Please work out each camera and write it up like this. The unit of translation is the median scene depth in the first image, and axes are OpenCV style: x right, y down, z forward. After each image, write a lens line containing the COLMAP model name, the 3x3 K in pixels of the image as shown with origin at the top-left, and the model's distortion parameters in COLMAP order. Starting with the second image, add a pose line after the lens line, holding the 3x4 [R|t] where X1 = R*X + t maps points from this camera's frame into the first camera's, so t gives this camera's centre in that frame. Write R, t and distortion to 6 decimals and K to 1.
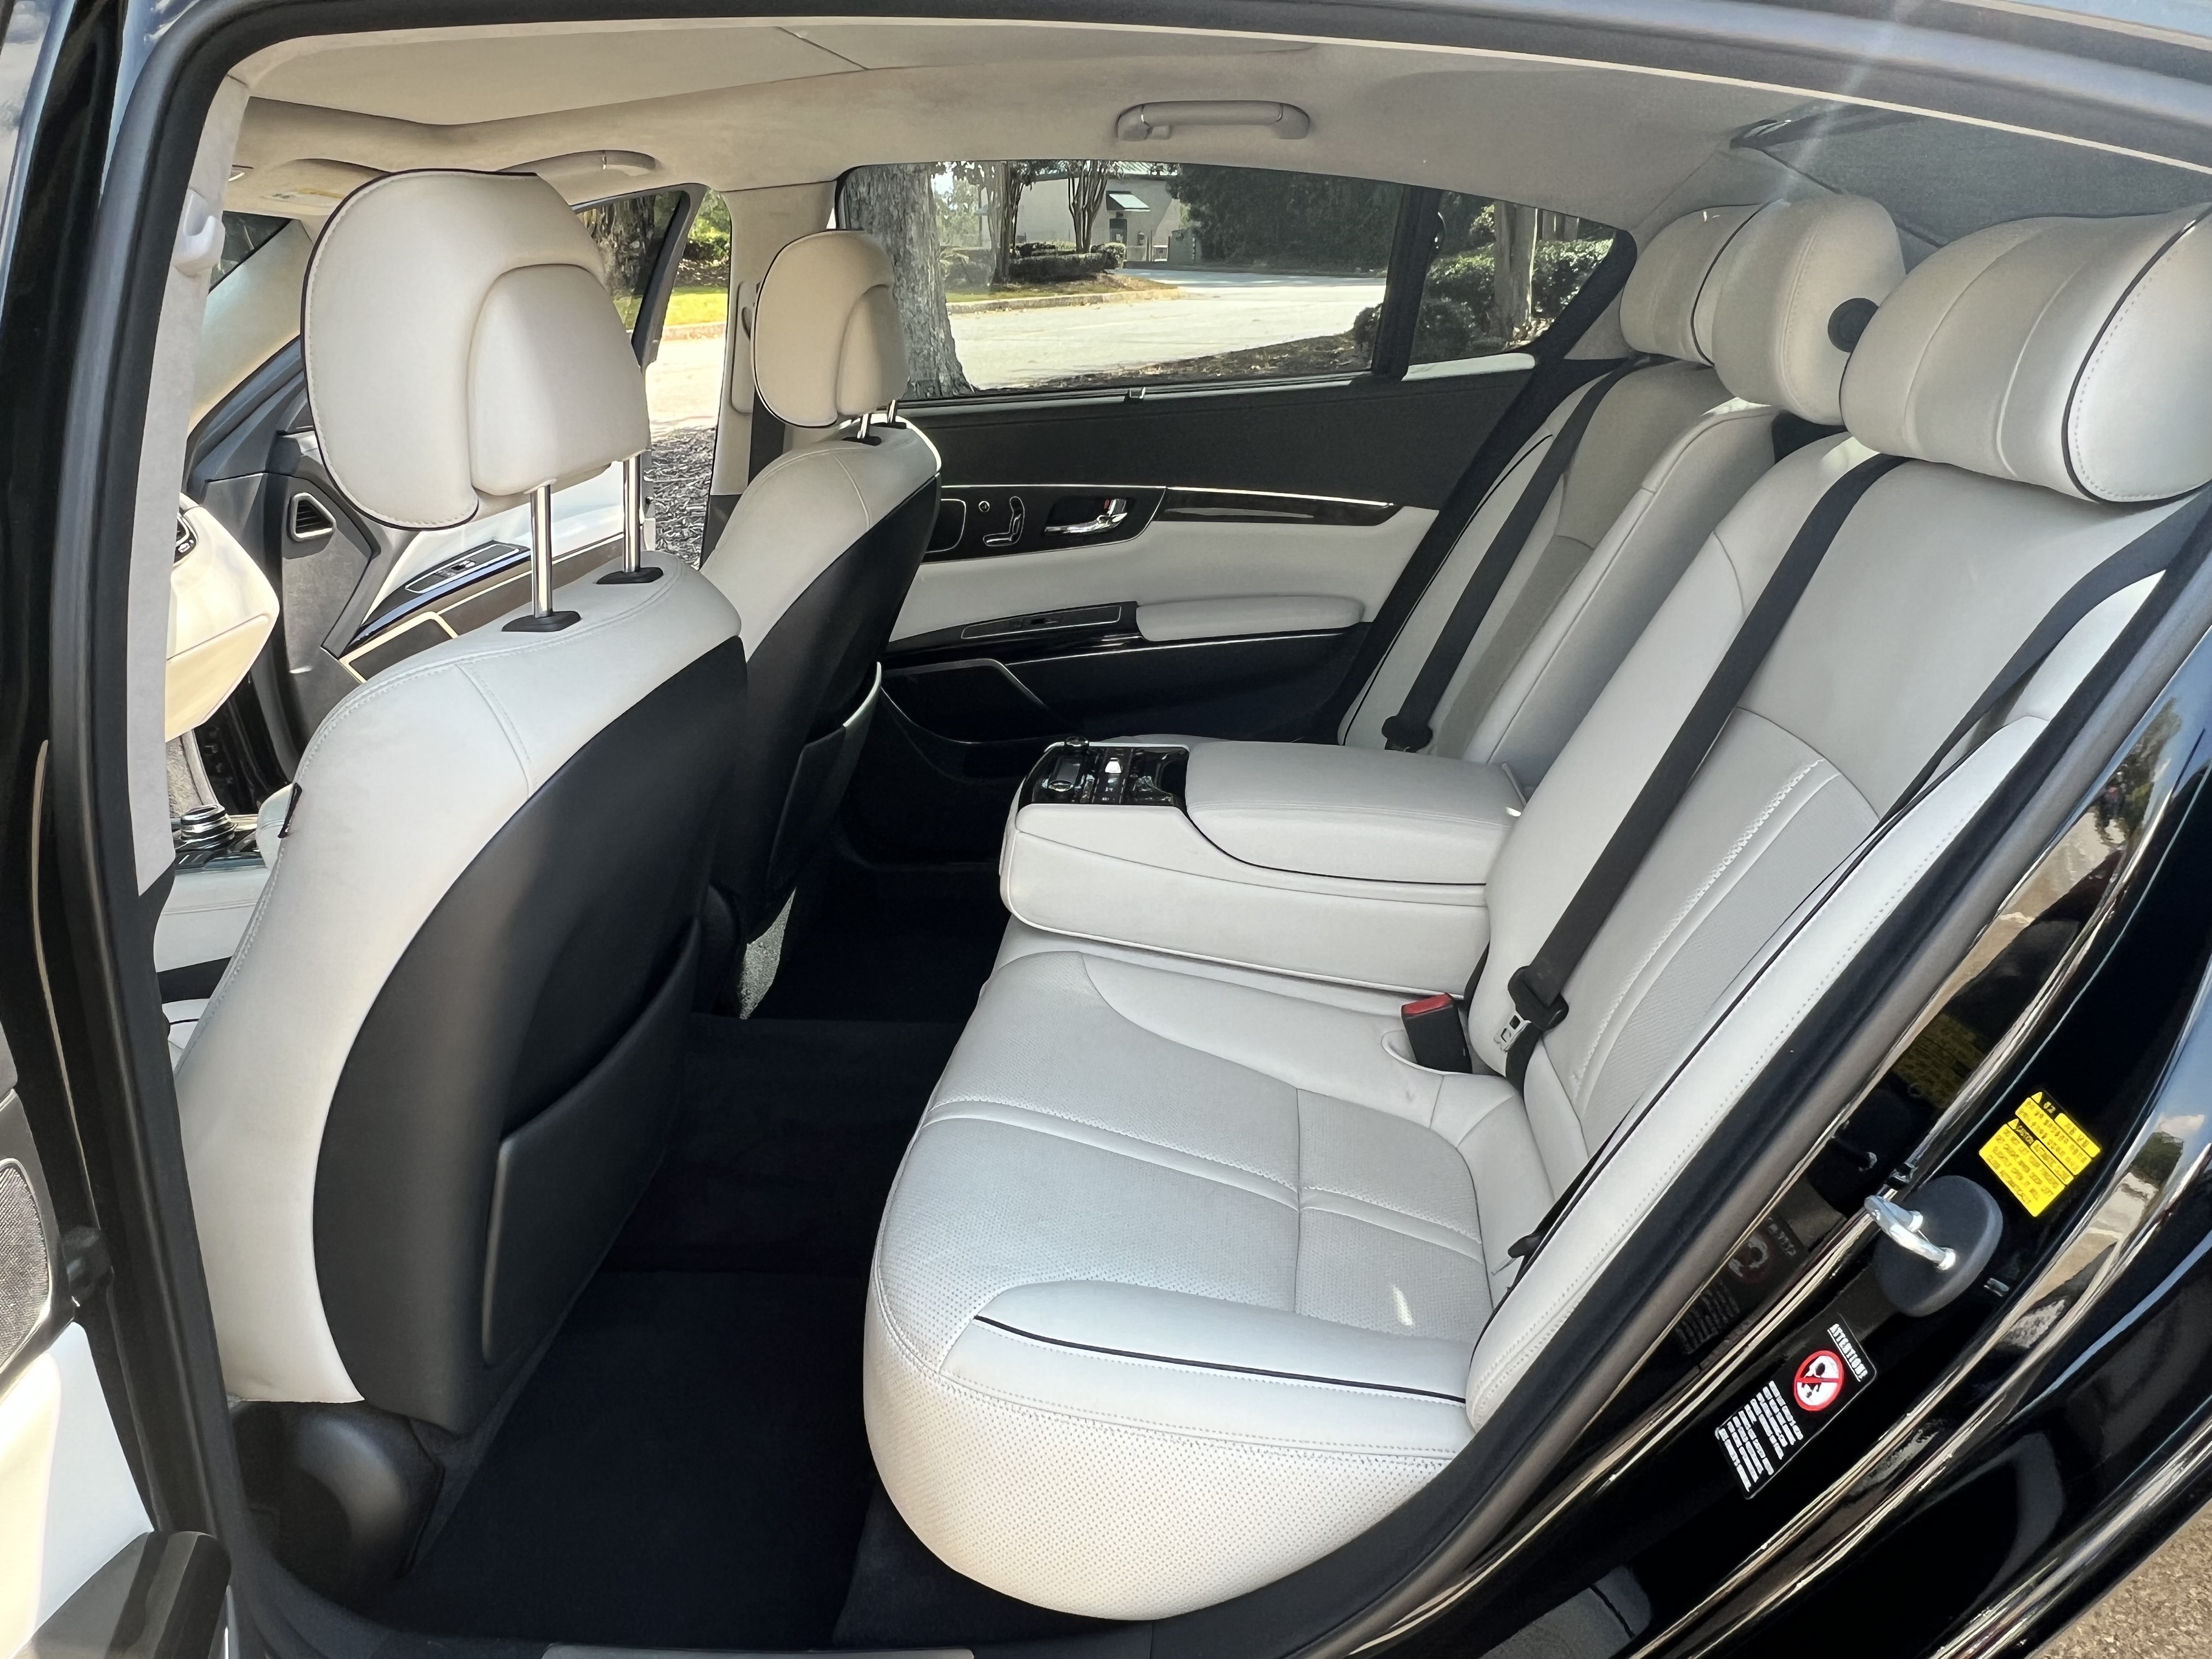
lens RADIAL K [[1469.7, 0, 1087.5], [0, 1469.7, 833.4], [0, 0, 1]] dist [0.003998, -0.007451]
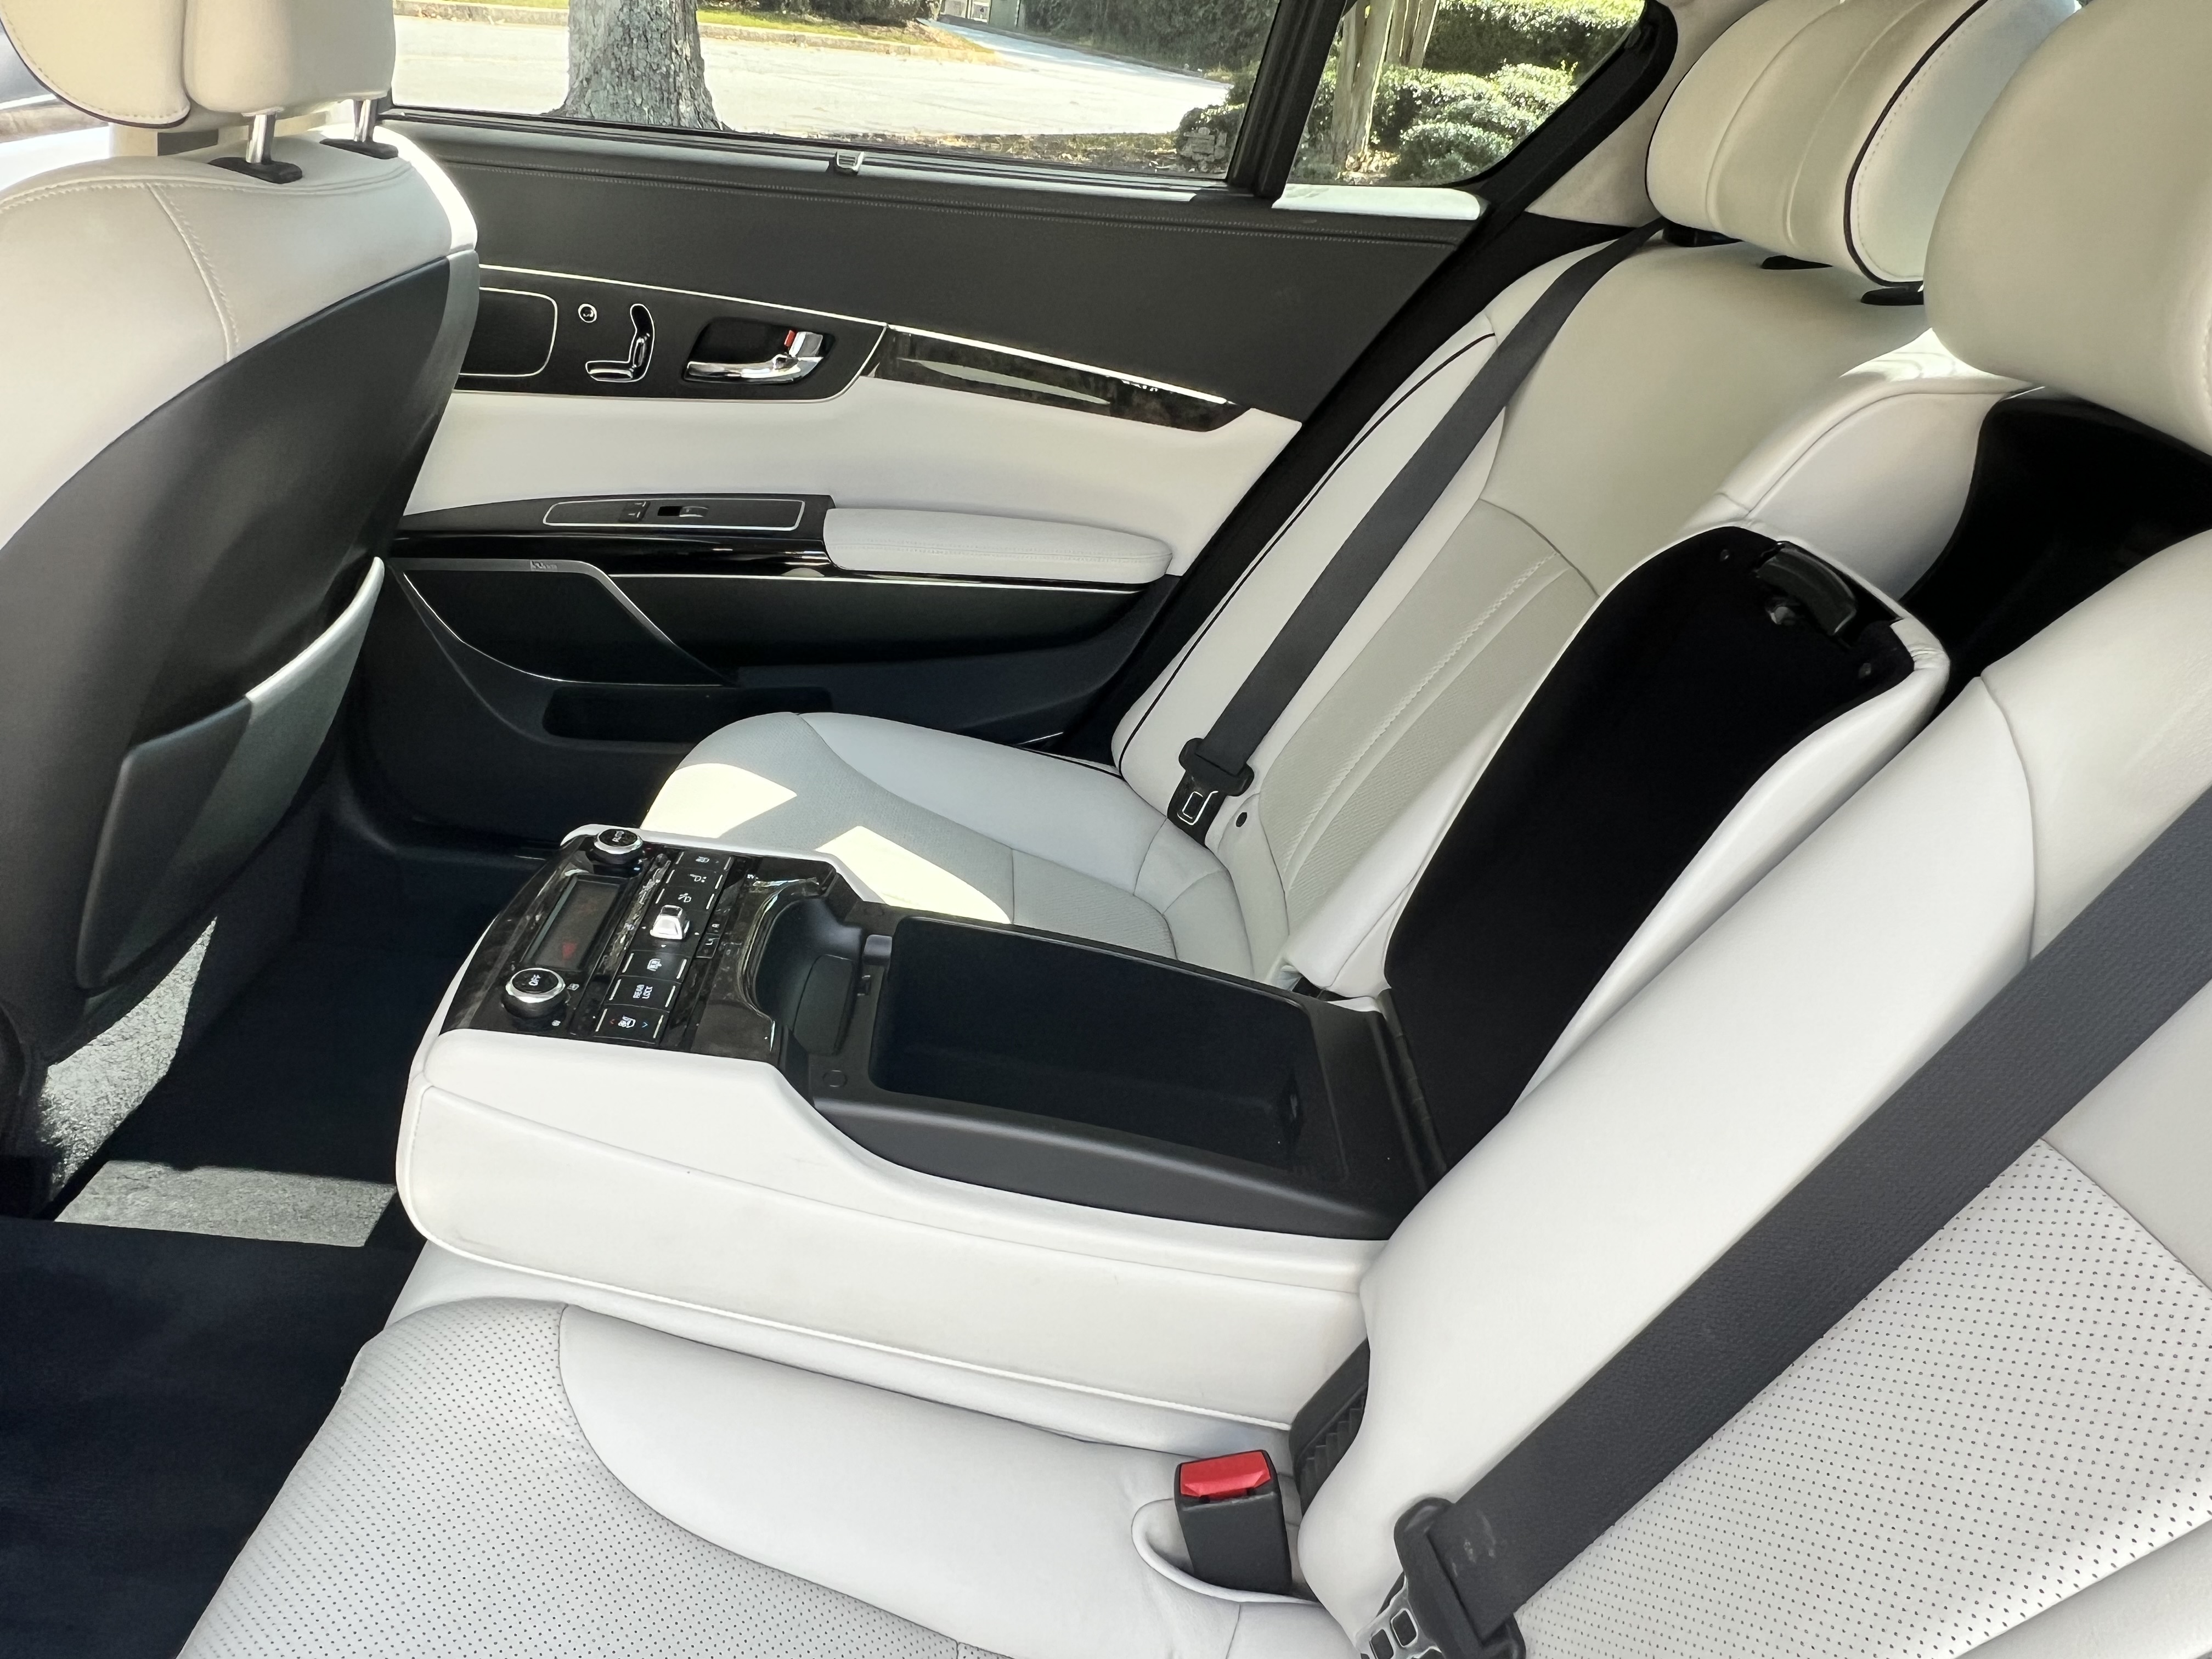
lens RADIAL K [[1469.7, 0, 1087.3], [0, 1469.7, 844.9], [0, 0, 1]] dist [0.003998, -0.007451]
pose [[0.982188, 0.081548, 0.169285, 0.057457], [-0.103983, 0.986283, 0.128195, -0.122978], [-0.156509, -0.143514, 0.977194, 0.397898]]
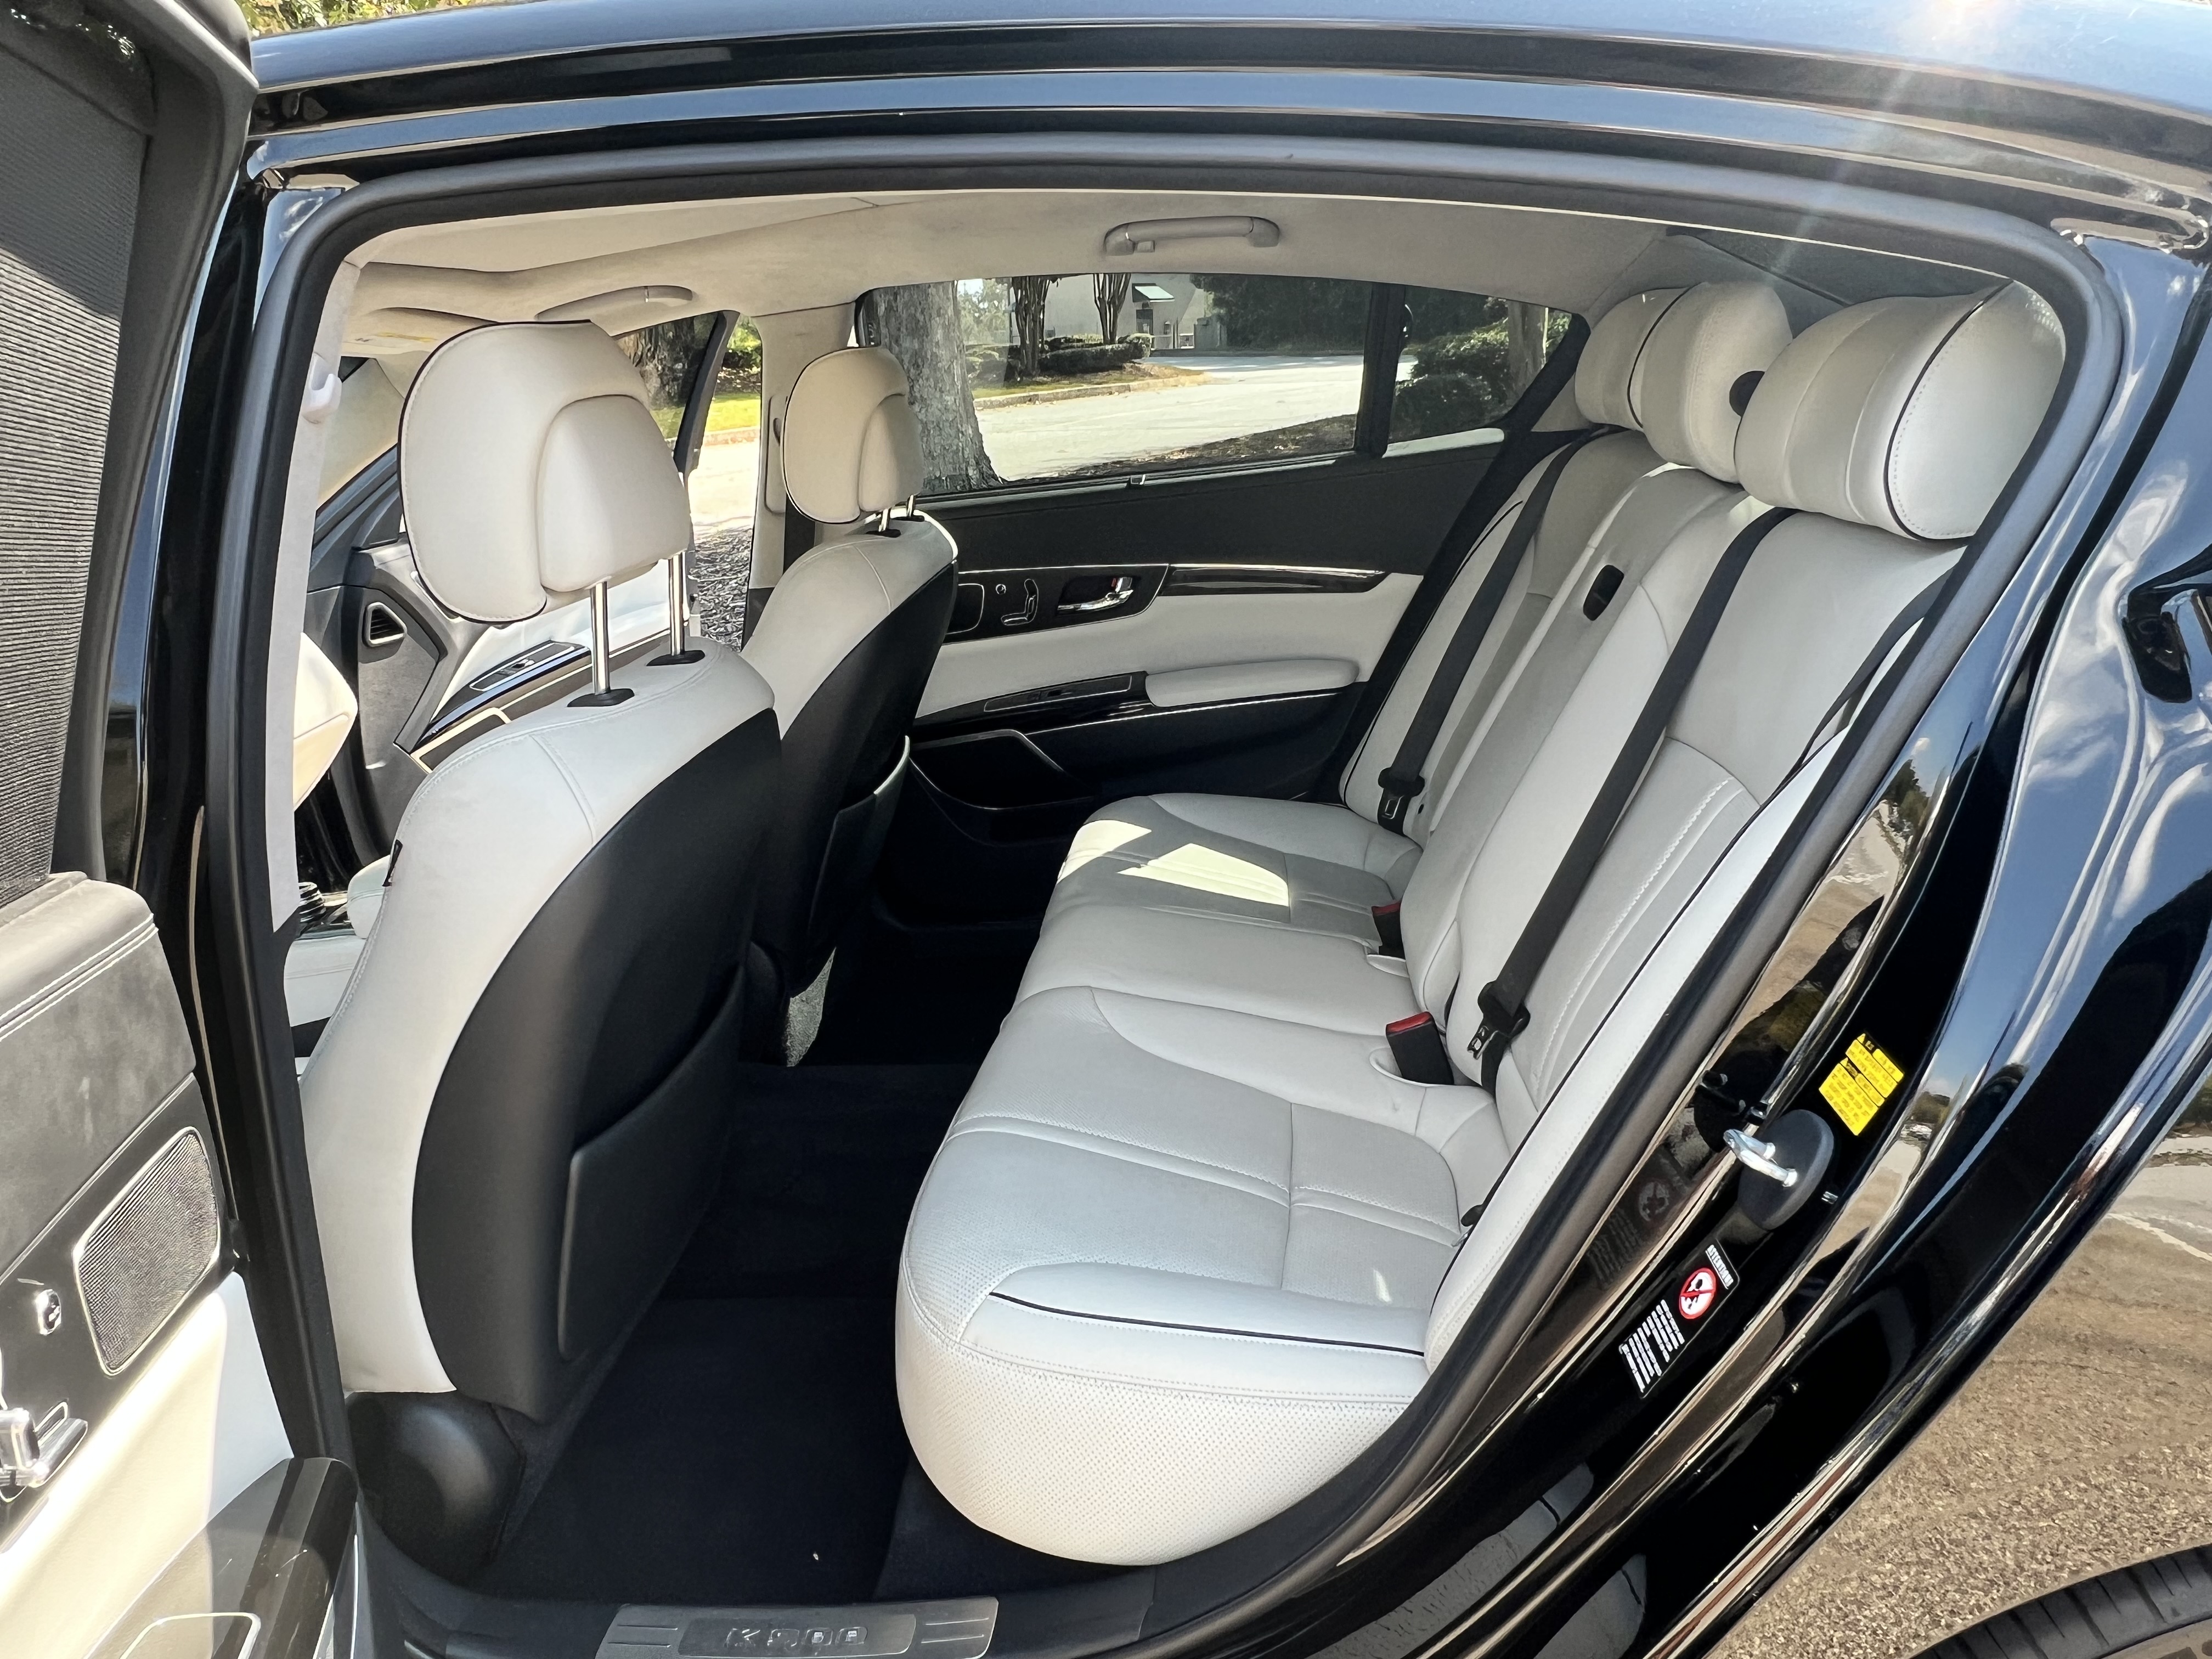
lens RADIAL K [[1469.7, 0, 1089.9], [0, 1469.7, 833.3], [0, 0, 1]] dist [0.003998, -0.007451]
pose [[0.998925, -0.035567, -0.029728, 0.024241], [0.033885, 0.997895, -0.055287, 0.021445], [0.031632, 0.054220, 0.998028, -0.075810]]
